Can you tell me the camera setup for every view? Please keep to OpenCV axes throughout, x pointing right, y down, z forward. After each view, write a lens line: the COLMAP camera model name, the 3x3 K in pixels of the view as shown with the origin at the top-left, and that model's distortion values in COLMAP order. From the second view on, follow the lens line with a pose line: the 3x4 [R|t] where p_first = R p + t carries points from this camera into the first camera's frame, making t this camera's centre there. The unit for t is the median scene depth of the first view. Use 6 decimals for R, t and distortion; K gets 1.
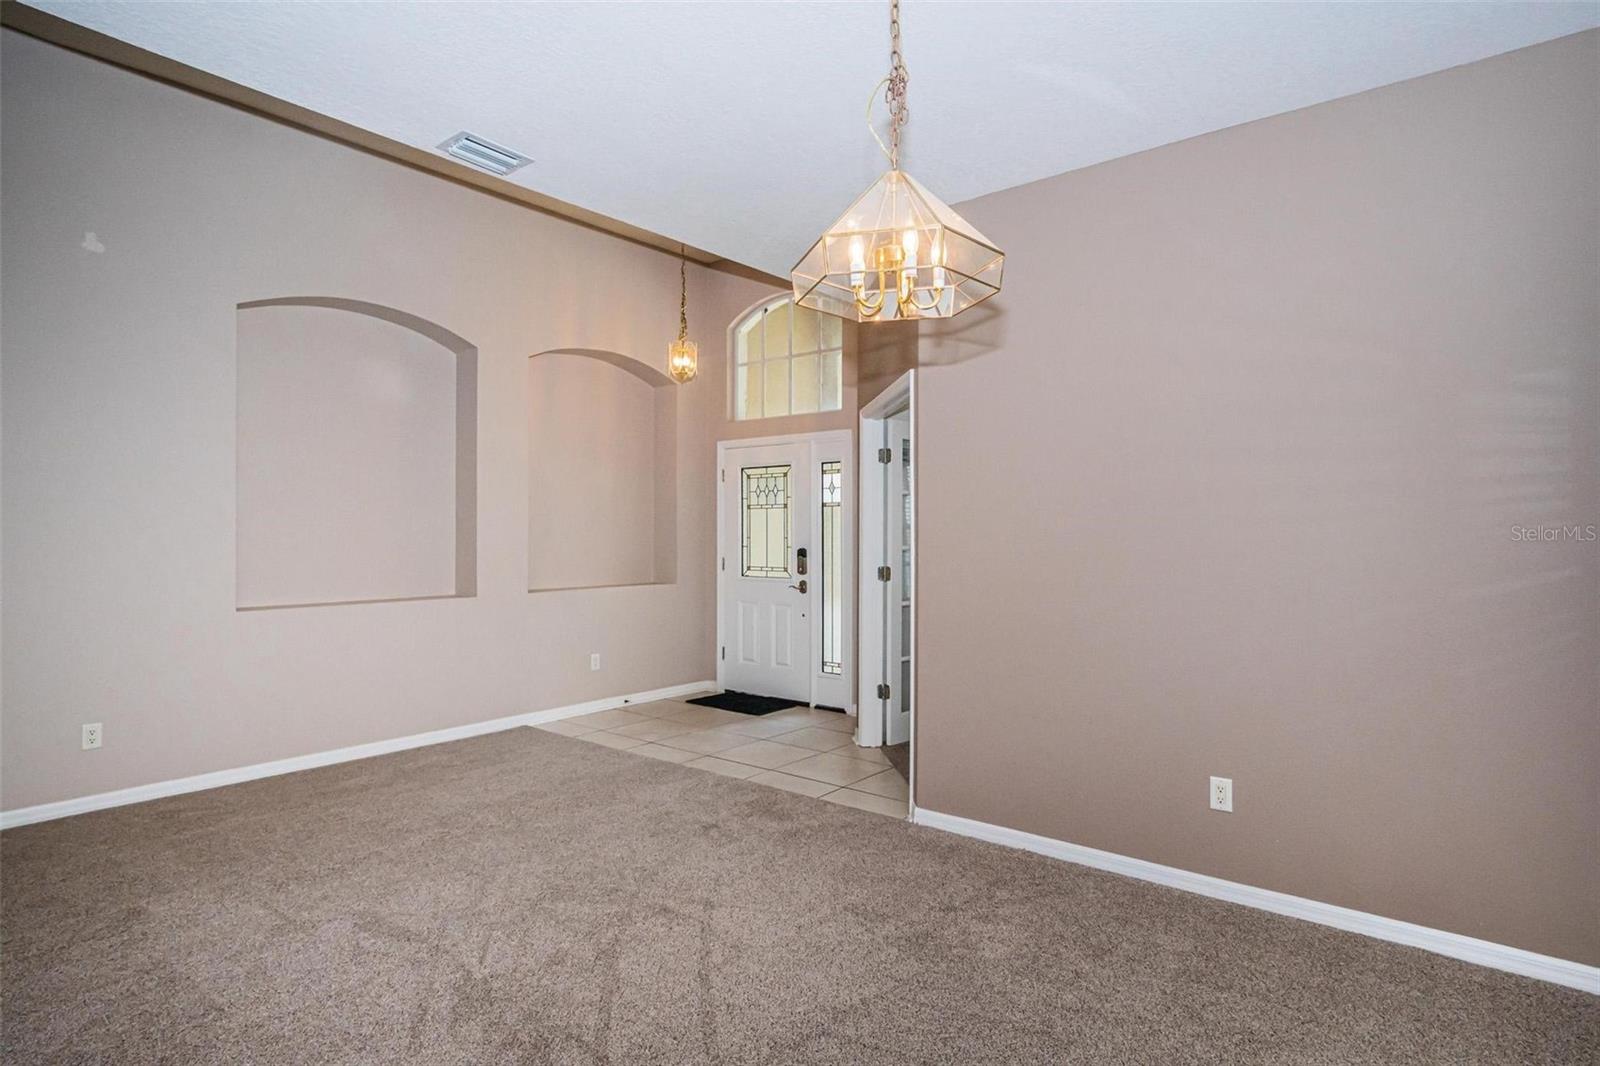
lens RADIAL K [[860.1, 0, 806.5], [0, 860.1, 537.9], [0, 0, 1]] dist [-0.012603, -0.002675]
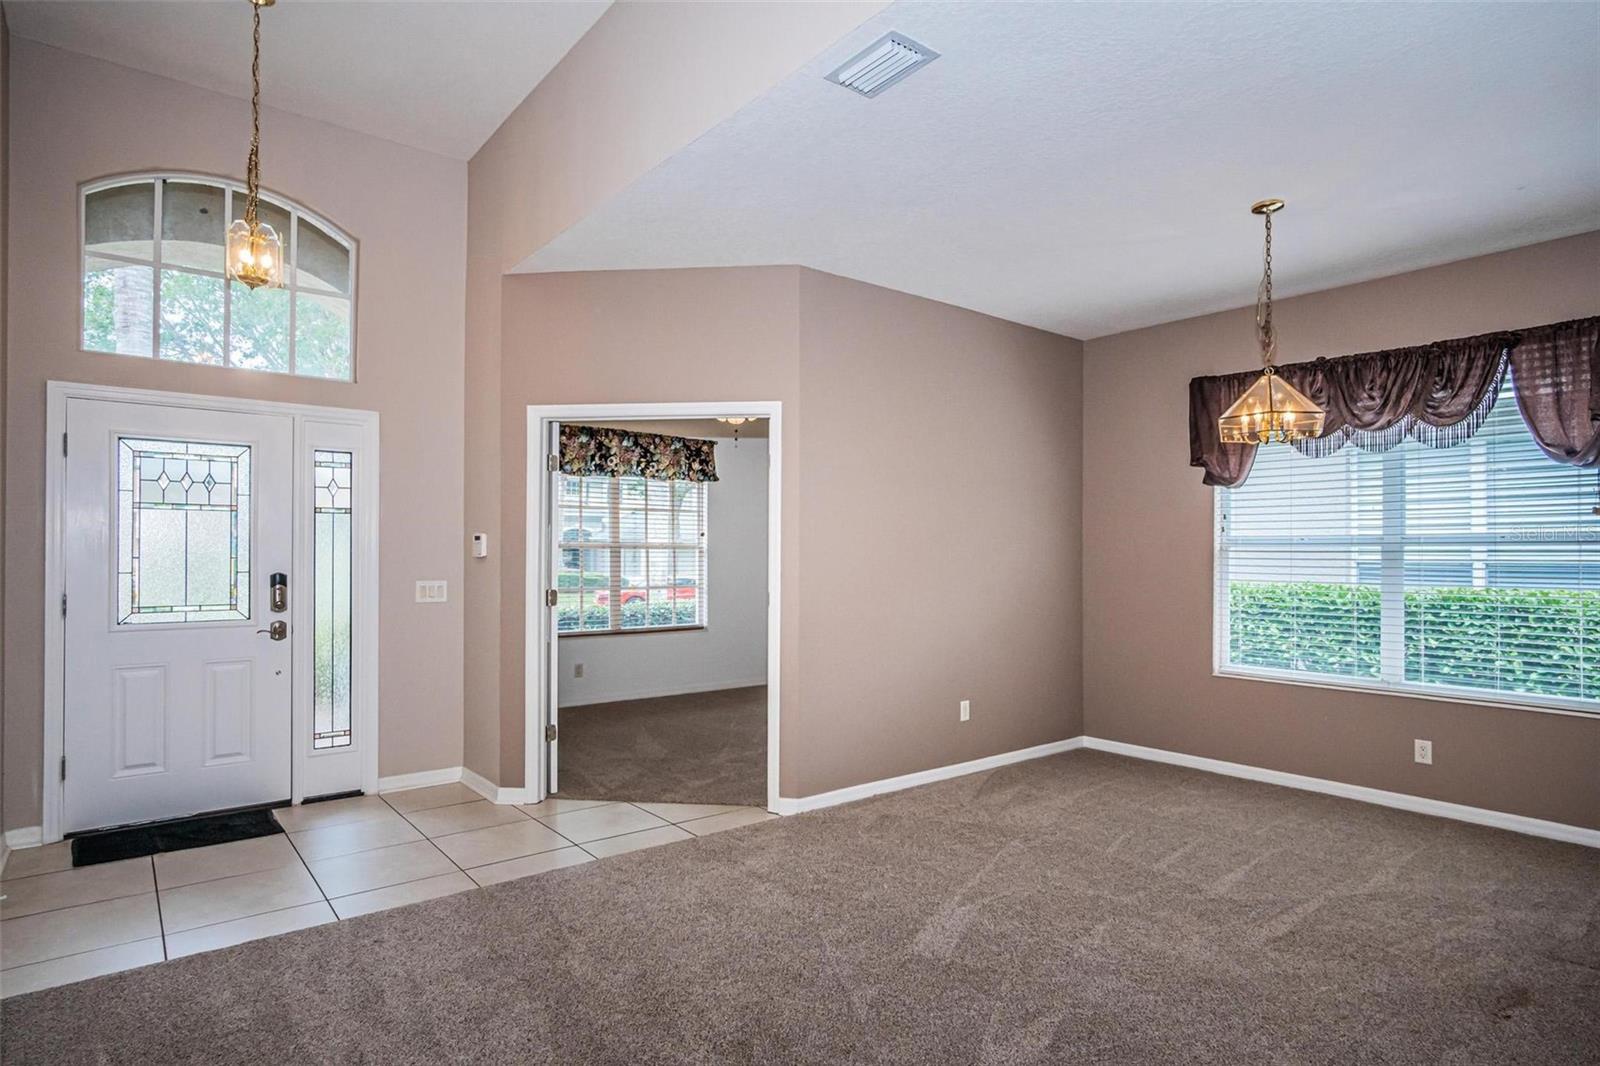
lens RADIAL K [[860.1, 0, 784.6], [0, 860.1, 557.8], [0, 0, 1]] dist [-0.012603, -0.002675]
pose [[0.212077, 0.001112, 0.977252, -0.579038], [0.005352, 0.999983, -0.002299, 0.003714], [-0.977238, 0.005718, 0.212067, 0.472907]]
